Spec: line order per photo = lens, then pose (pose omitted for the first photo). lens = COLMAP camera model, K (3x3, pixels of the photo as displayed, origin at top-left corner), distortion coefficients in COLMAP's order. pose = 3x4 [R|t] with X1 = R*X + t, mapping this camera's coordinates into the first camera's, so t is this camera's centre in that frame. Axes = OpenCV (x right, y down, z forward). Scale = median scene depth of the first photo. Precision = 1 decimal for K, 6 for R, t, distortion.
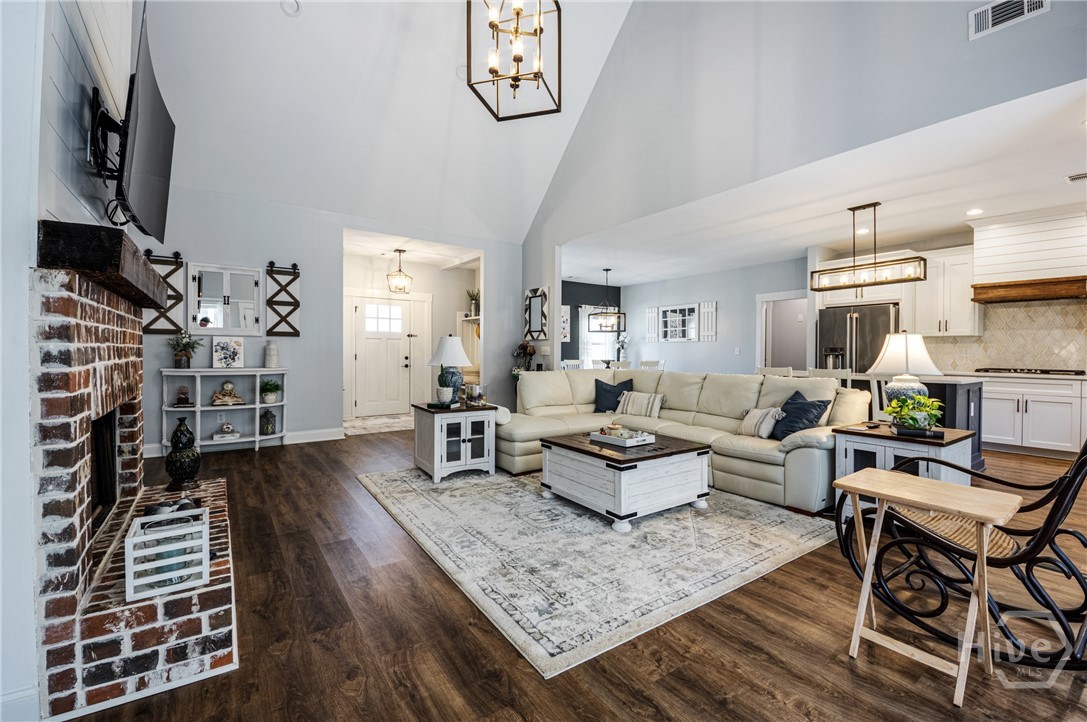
lens RADIAL K [[452.7, 0, 549.3], [0, 452.7, 358.4], [0, 0, 1]] dist [0.024521, -0.020899]
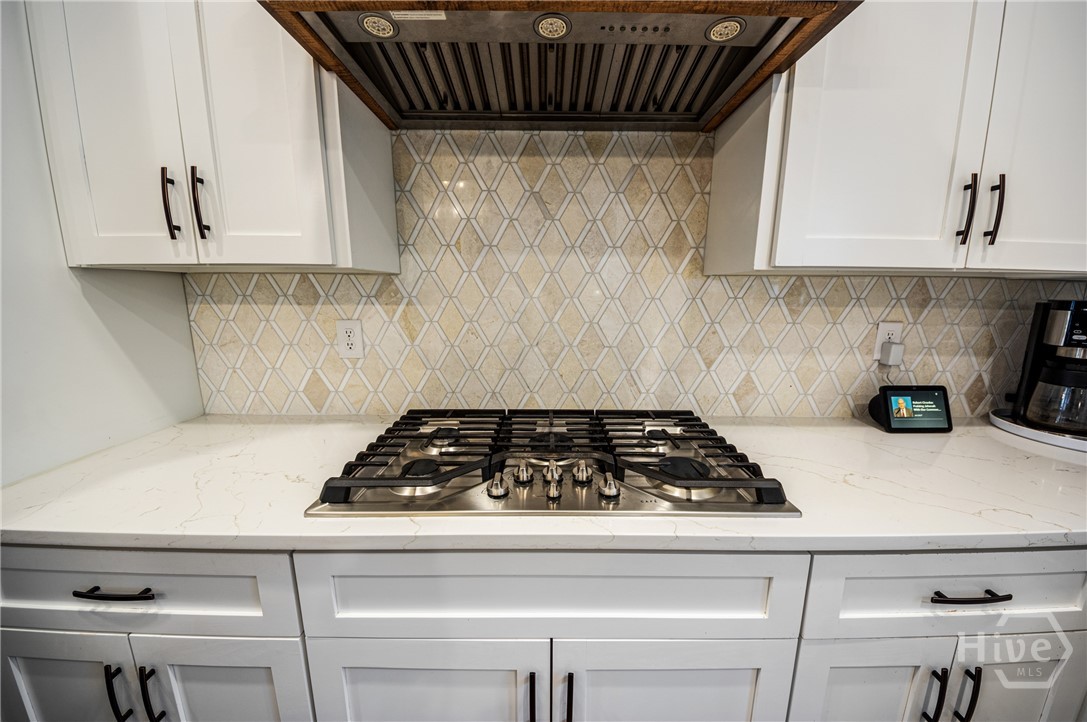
lens RADIAL K [[390.3, 0, 548.5], [0, 390.3, 361.6], [0, 0, 1]] dist [0.001184, 0.000034]
pose [[0.581476, -0.142349, 0.801013, 0.803861], [0.009423, 0.985686, 0.168327, -0.036147], [-0.813509, -0.090331, 0.574494, 0.789606]]
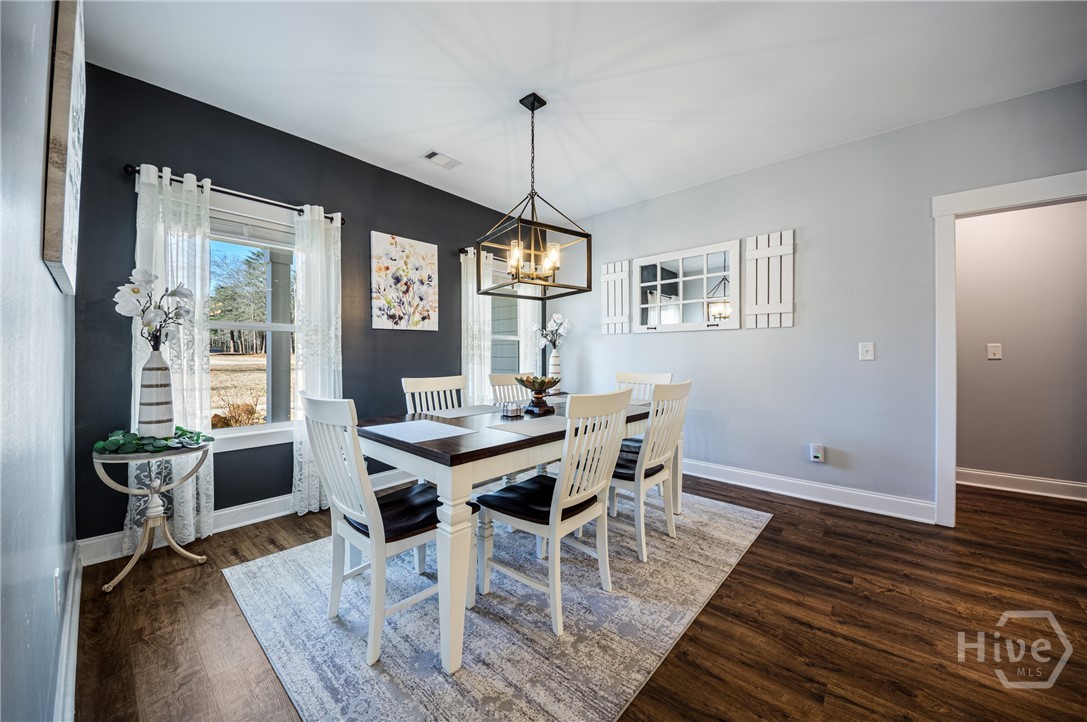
lens RADIAL K [[390.3, 0, 548.5], [0, 390.3, 361.6], [0, 0, 1]] dist [0.001184, 0.000034]
pose [[0.971972, -0.002519, 0.235083, 0.103123], [0.003491, 0.999987, -0.003719, -0.009017], [-0.235071, 0.004436, 0.971968, 1.049700]]
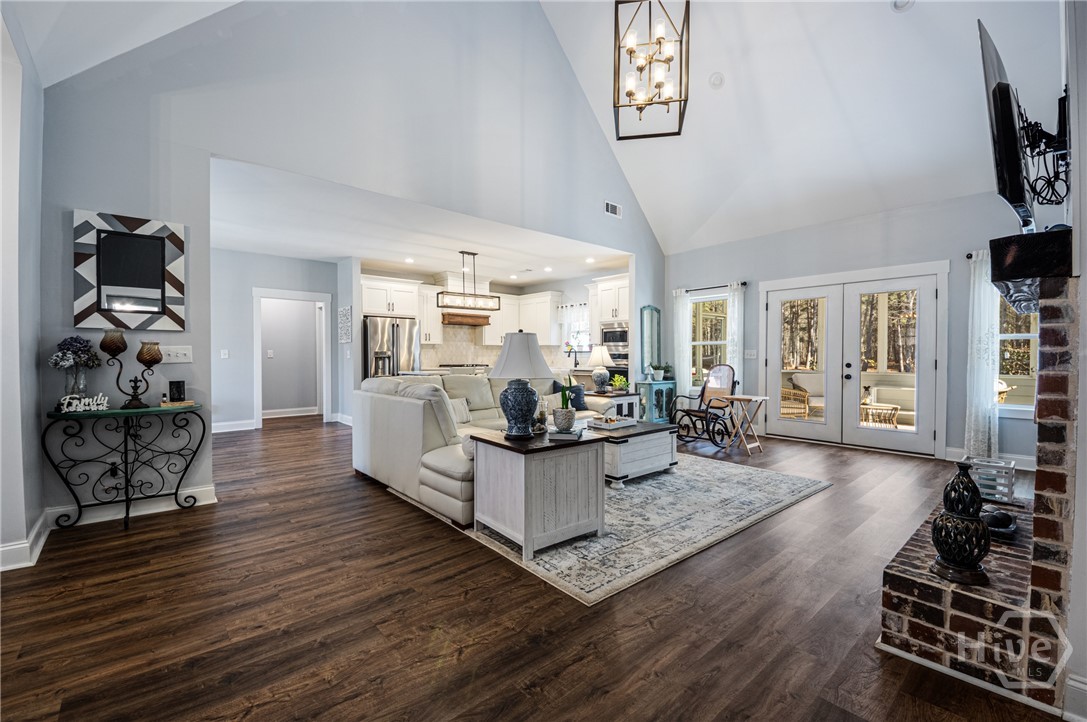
lens RADIAL K [[452.7, 0, 549.3], [0, 452.7, 358.4], [0, 0, 1]] dist [0.024521, -0.020899]
pose [[-0.097846, -0.010601, 0.995145, -0.624436], [0.014839, 0.999817, 0.012110, -0.013597], [-0.995091, 0.015952, -0.097671, 0.740032]]
